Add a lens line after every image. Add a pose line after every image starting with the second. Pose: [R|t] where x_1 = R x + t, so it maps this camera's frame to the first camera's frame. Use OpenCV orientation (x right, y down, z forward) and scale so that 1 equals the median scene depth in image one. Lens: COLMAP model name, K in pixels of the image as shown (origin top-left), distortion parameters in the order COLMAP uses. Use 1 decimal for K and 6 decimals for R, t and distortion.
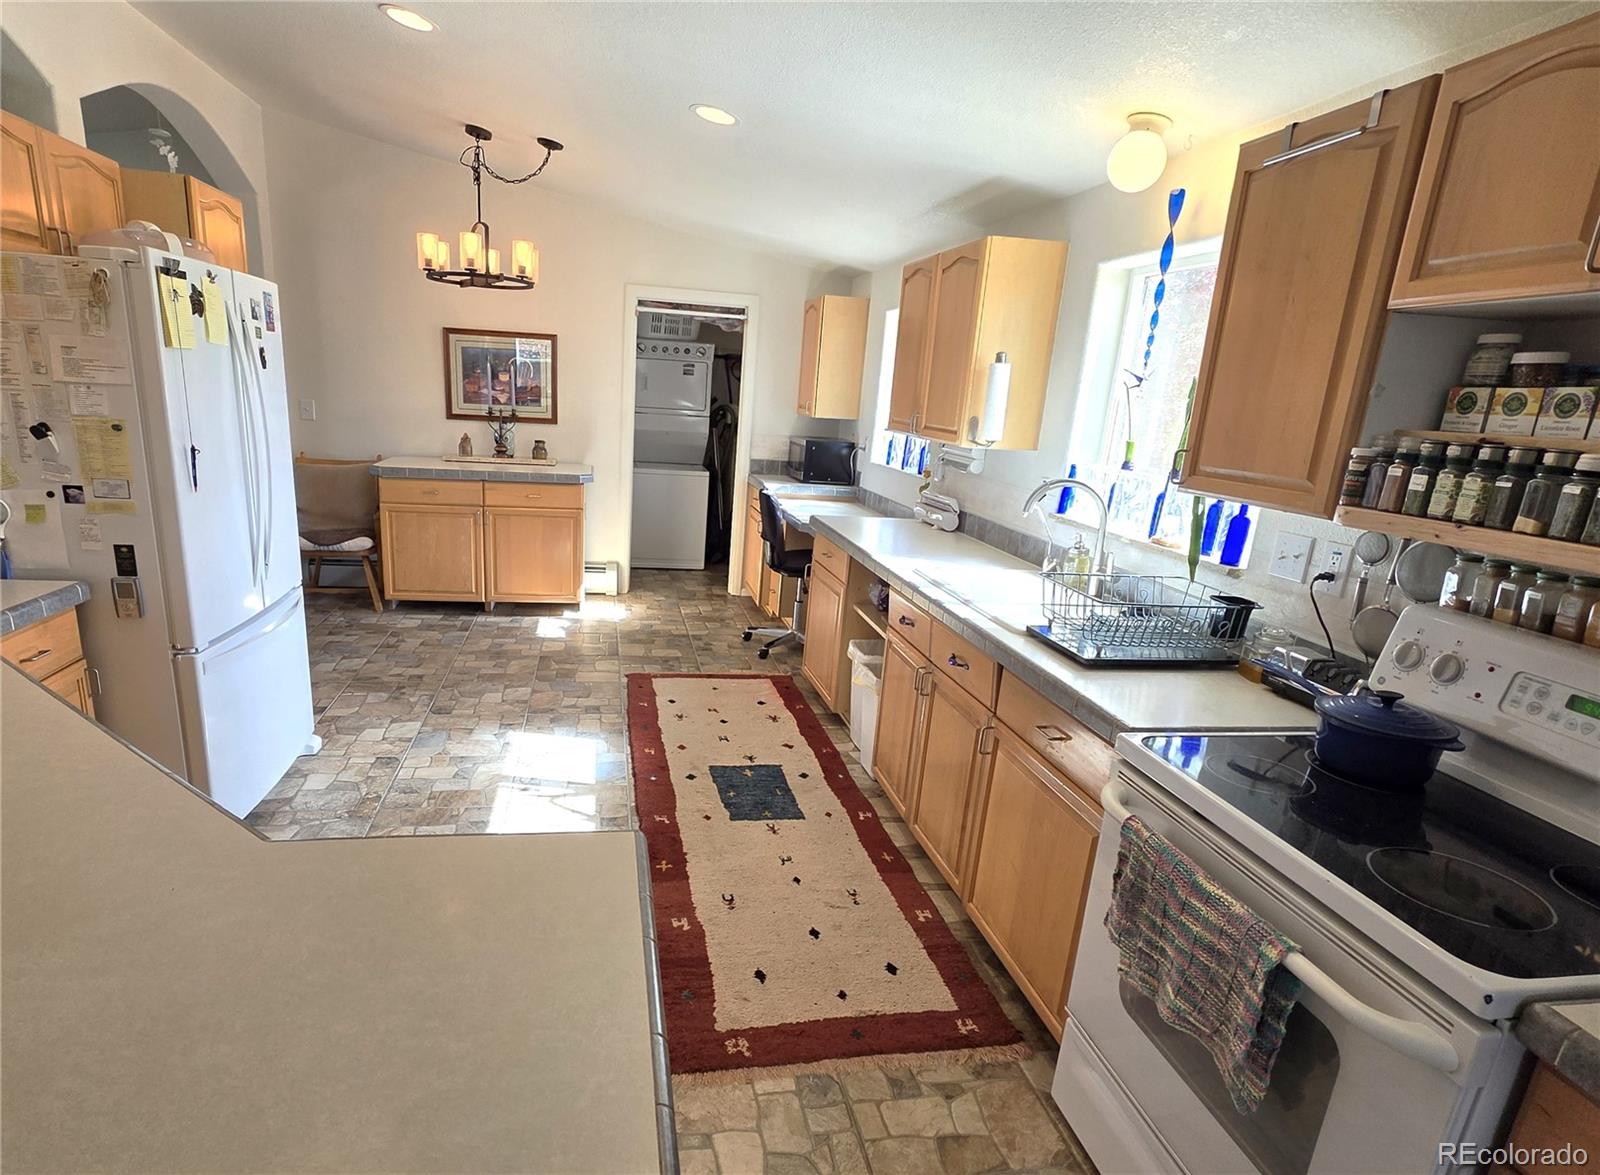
lens RADIAL K [[856.9, 0, 739.6], [0, 856.9, 625.9], [0, 0, 1]] dist [0.000537, -0.000622]
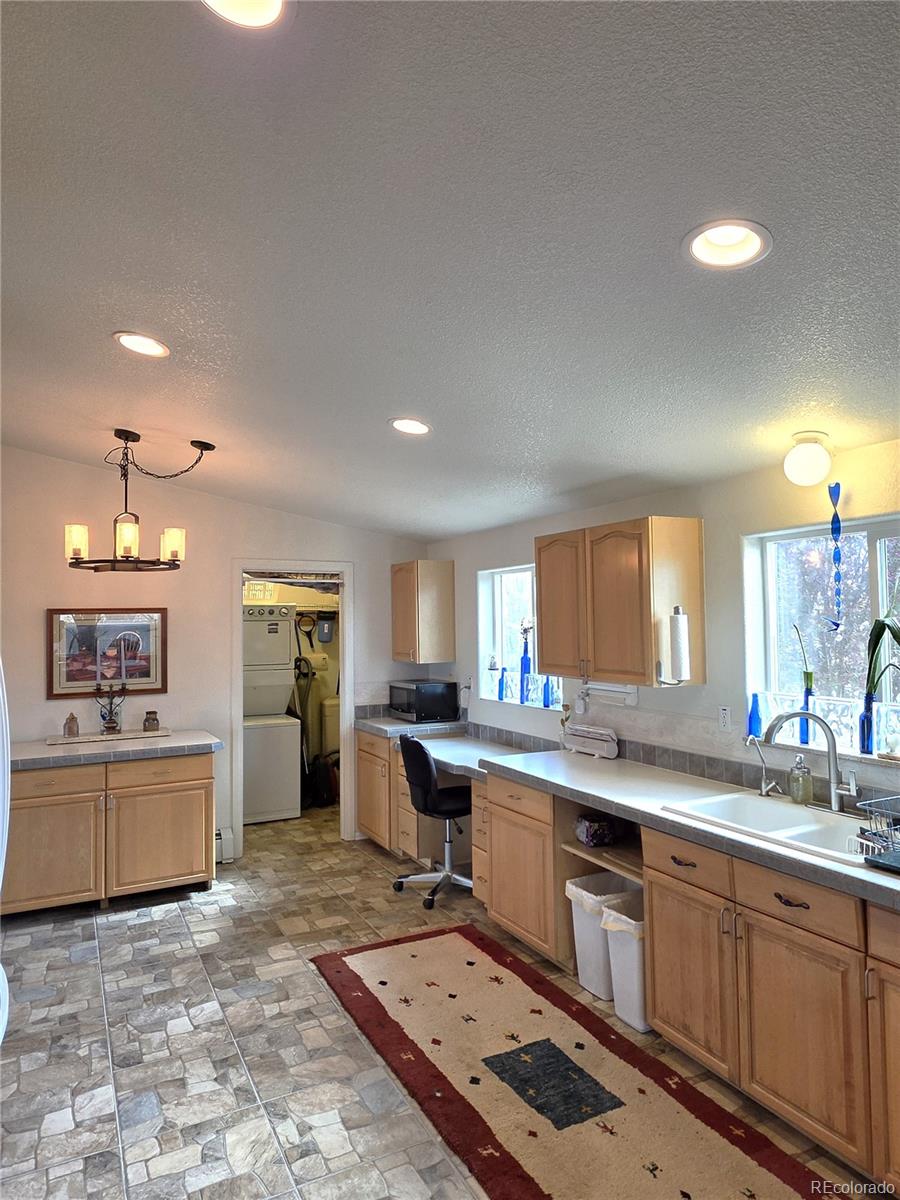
lens RADIAL K [[751.3, 0, 447.7], [0, 751.3, 587.4], [0, 0, 1]] dist [-0.000330, -0.000164]
pose [[0.947250, -0.058548, 0.315103, -0.225912], [0.153461, 0.945994, -0.285559, -0.068455], [-0.281367, 0.318852, 0.905078, 0.101395]]
